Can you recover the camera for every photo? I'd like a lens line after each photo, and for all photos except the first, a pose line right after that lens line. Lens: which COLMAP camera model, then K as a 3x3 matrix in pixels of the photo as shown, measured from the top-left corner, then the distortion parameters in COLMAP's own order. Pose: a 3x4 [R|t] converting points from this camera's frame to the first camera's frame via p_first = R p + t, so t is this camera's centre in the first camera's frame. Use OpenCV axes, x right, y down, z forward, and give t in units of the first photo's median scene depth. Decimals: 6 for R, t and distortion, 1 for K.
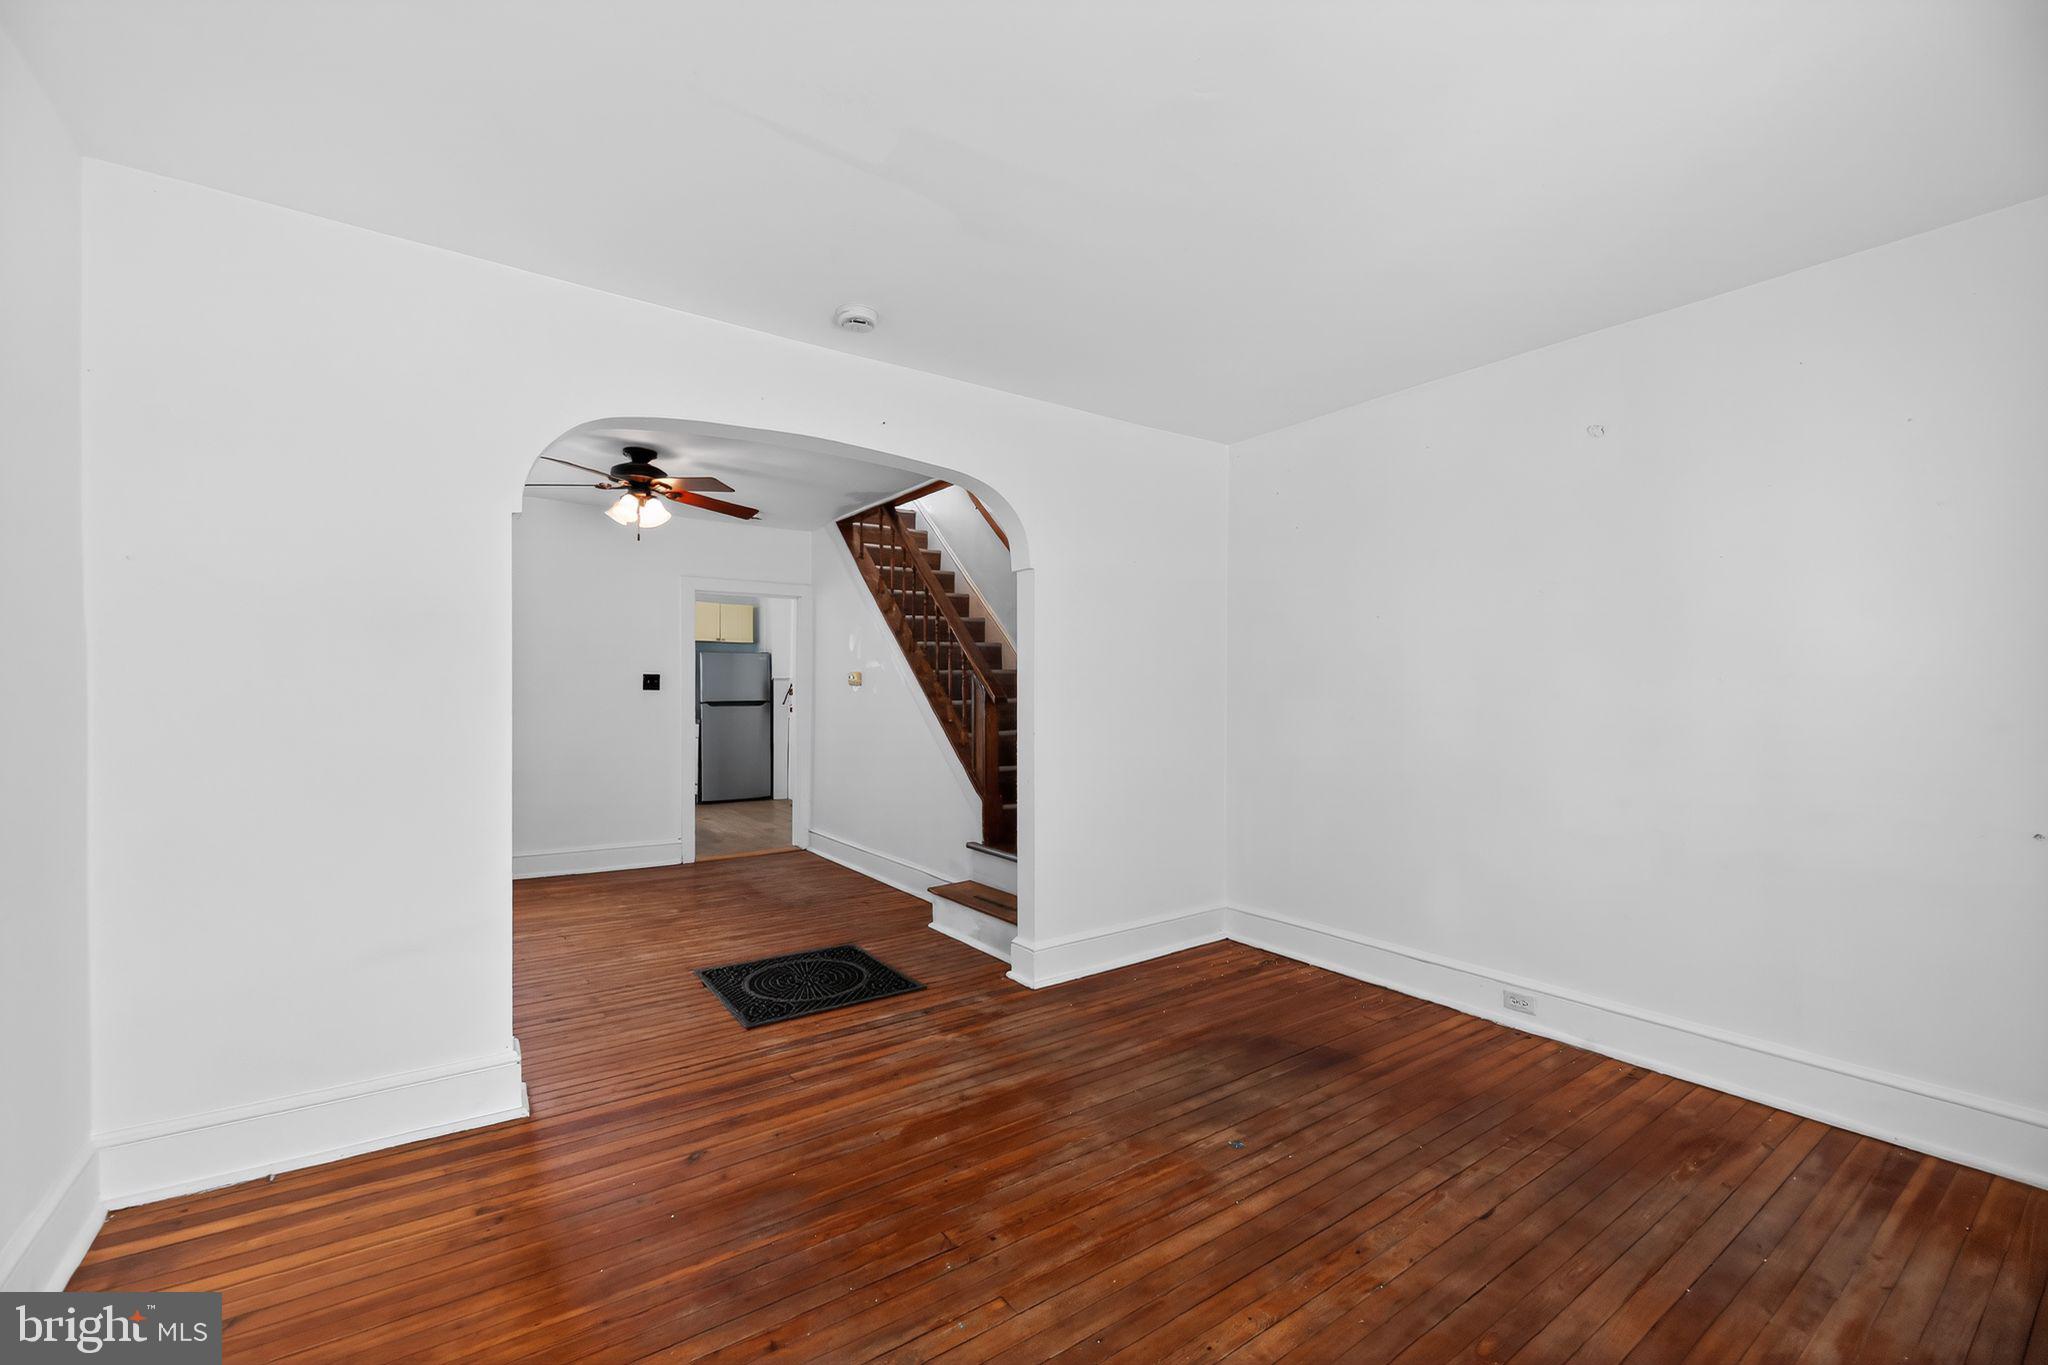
lens RADIAL K [[851.3, 0, 1011.0], [0, 851.3, 695.3], [0, 0, 1]] dist [0.013263, 0.000237]
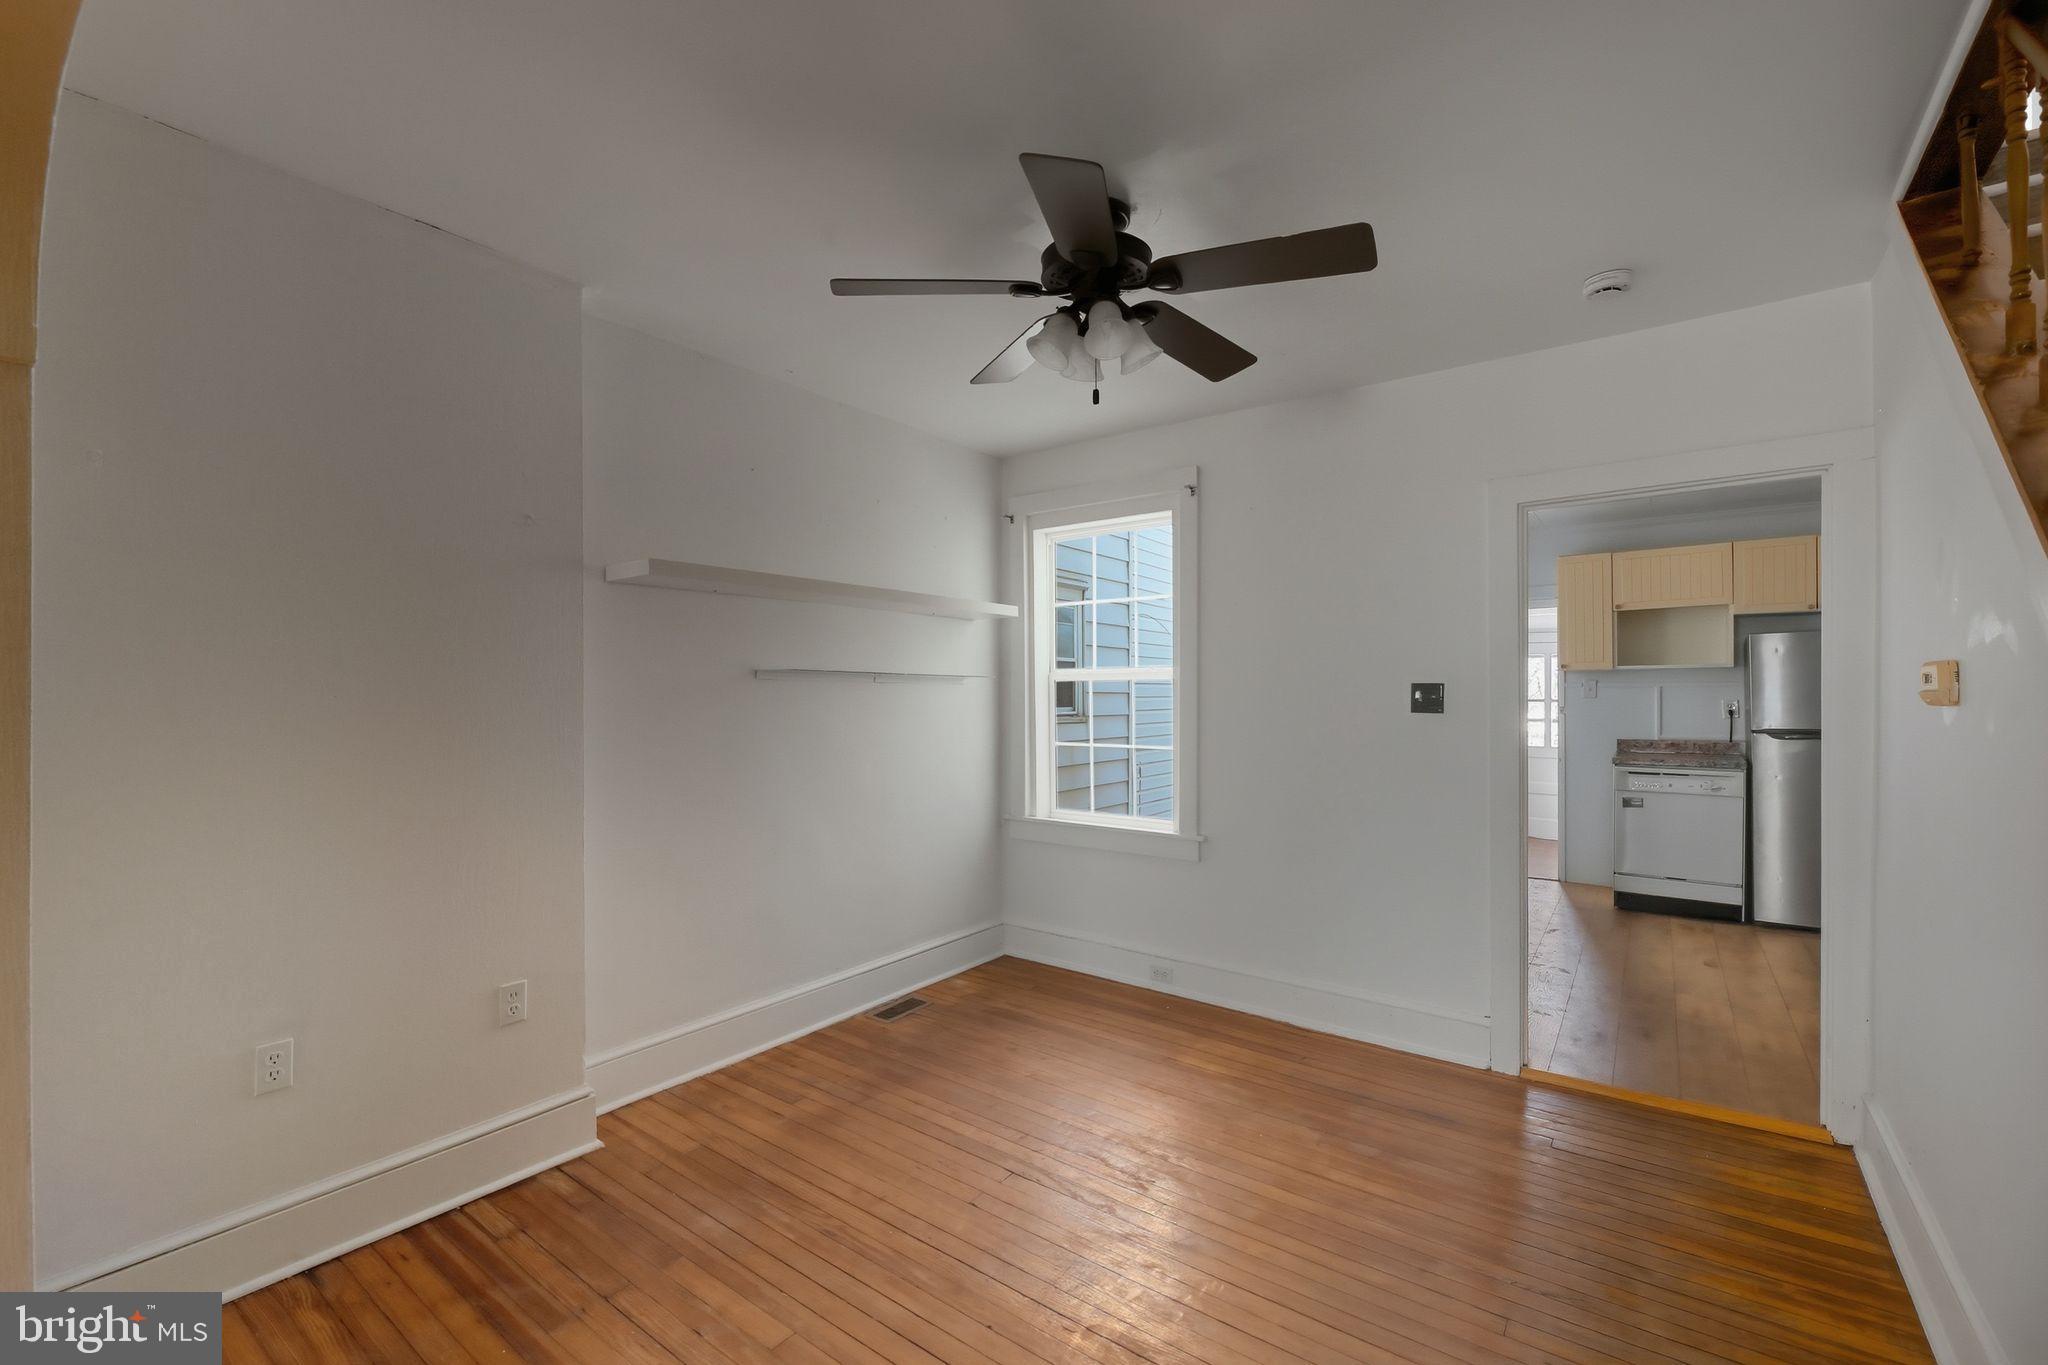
lens RADIAL K [[873.4, 0, 1011.1], [0, 873.4, 686.8], [0, 0, 1]] dist [-0.011386, -0.000560]
pose [[0.296246, -0.016642, -0.954967, 0.015247], [-0.003385, 0.999824, -0.018473, -0.017290], [0.955106, 0.008705, 0.296137, 0.913392]]
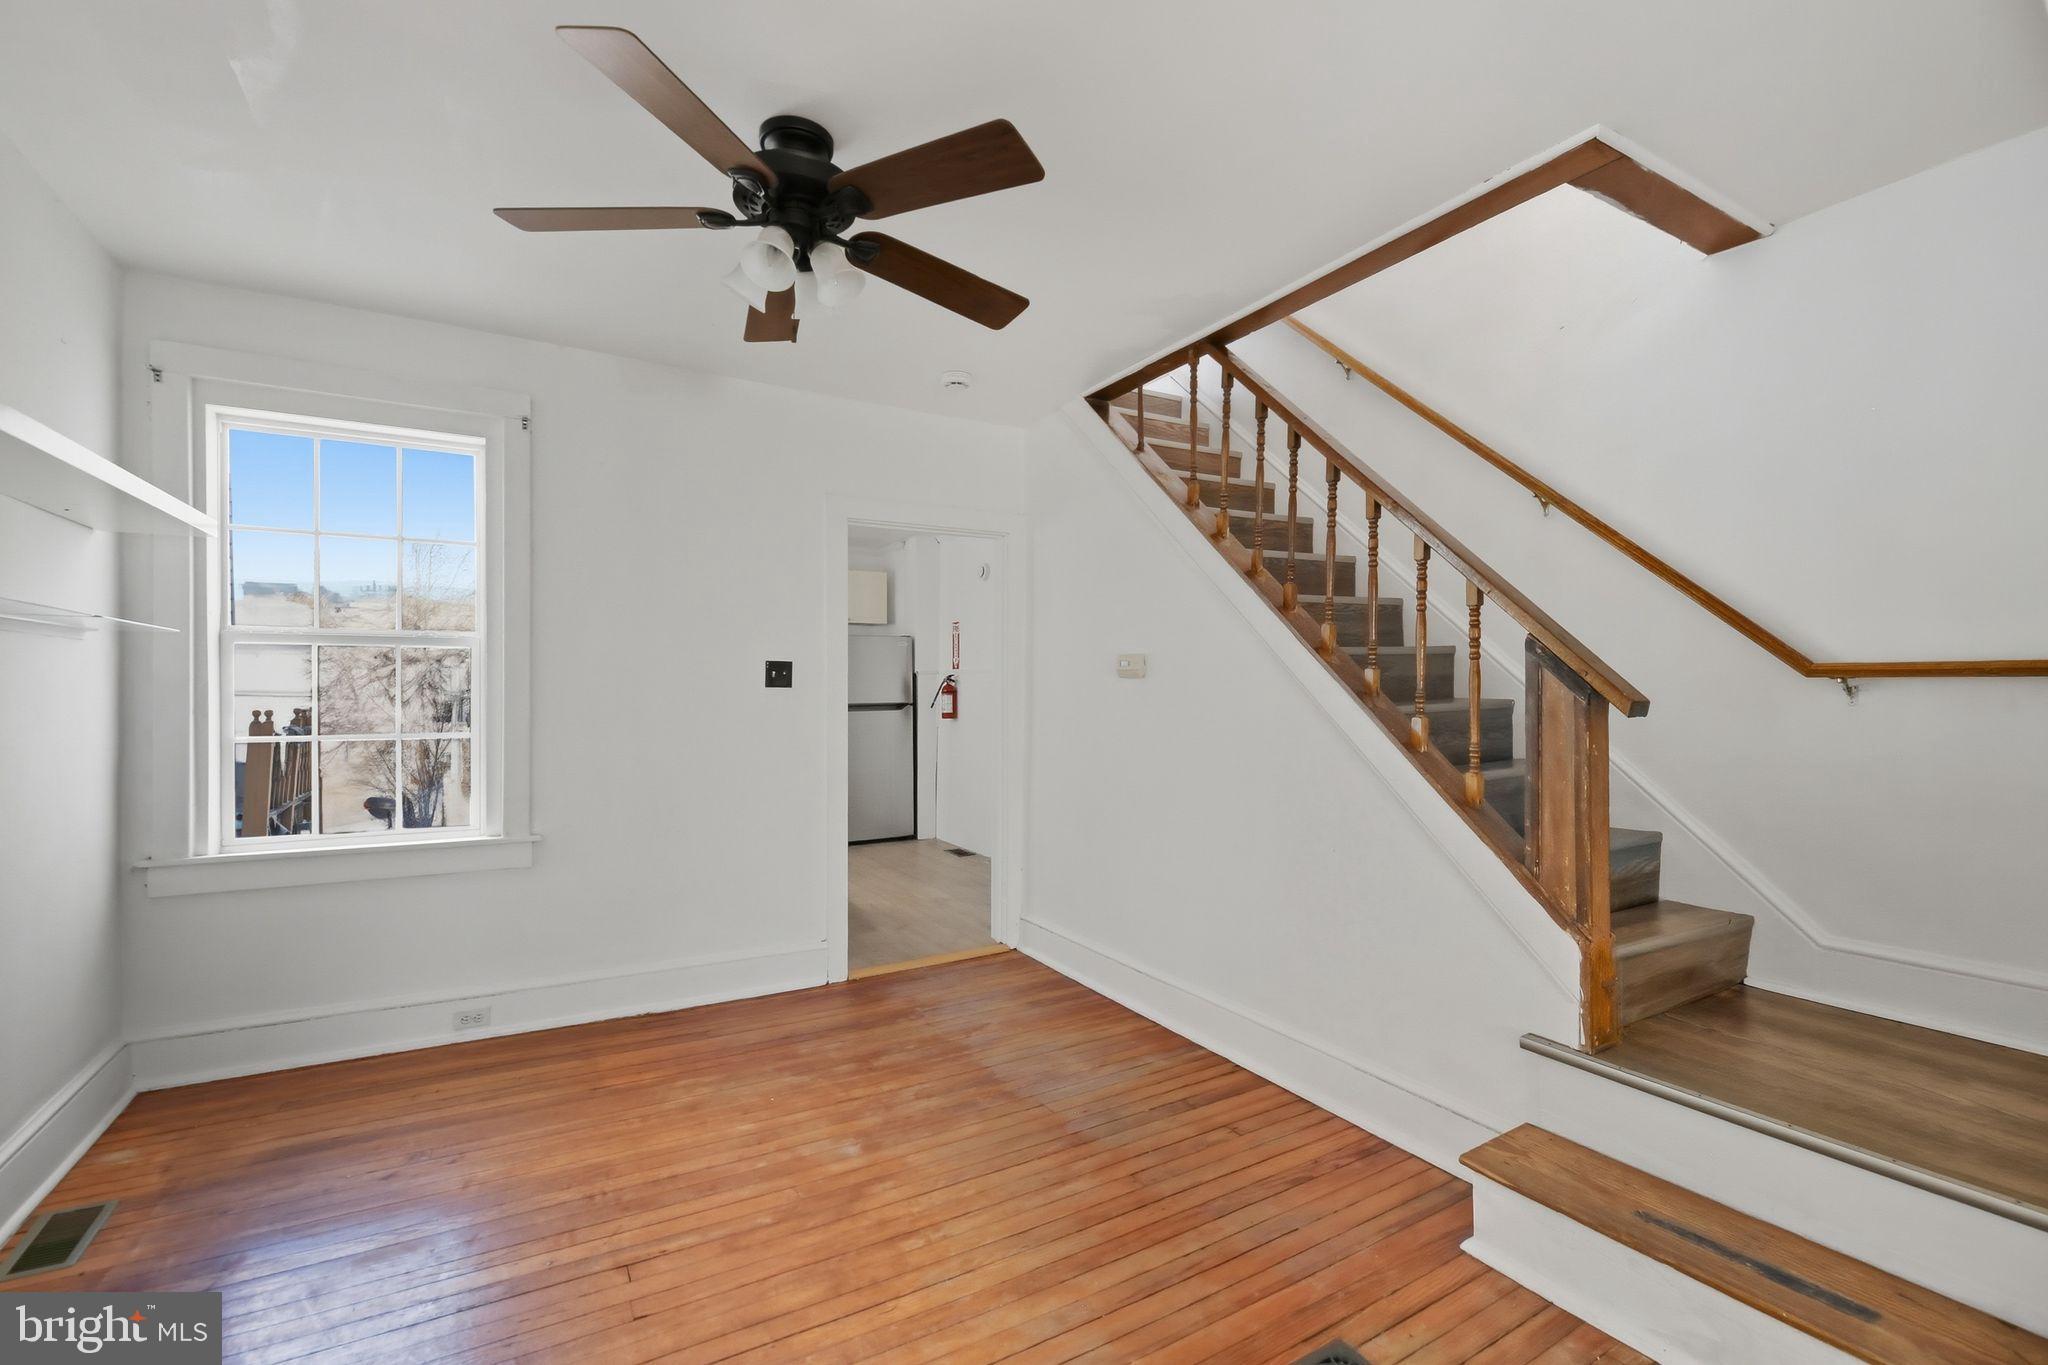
lens RADIAL K [[873.4, 0, 1012.4], [0, 873.4, 683.7], [0, 0, 1]] dist [-0.011386, -0.000560]
pose [[0.996357, -0.003712, -0.085200, -0.321430], [0.002619, 0.999913, -0.012926, -0.000779], [0.085240, 0.012656, 0.996280, 0.637333]]
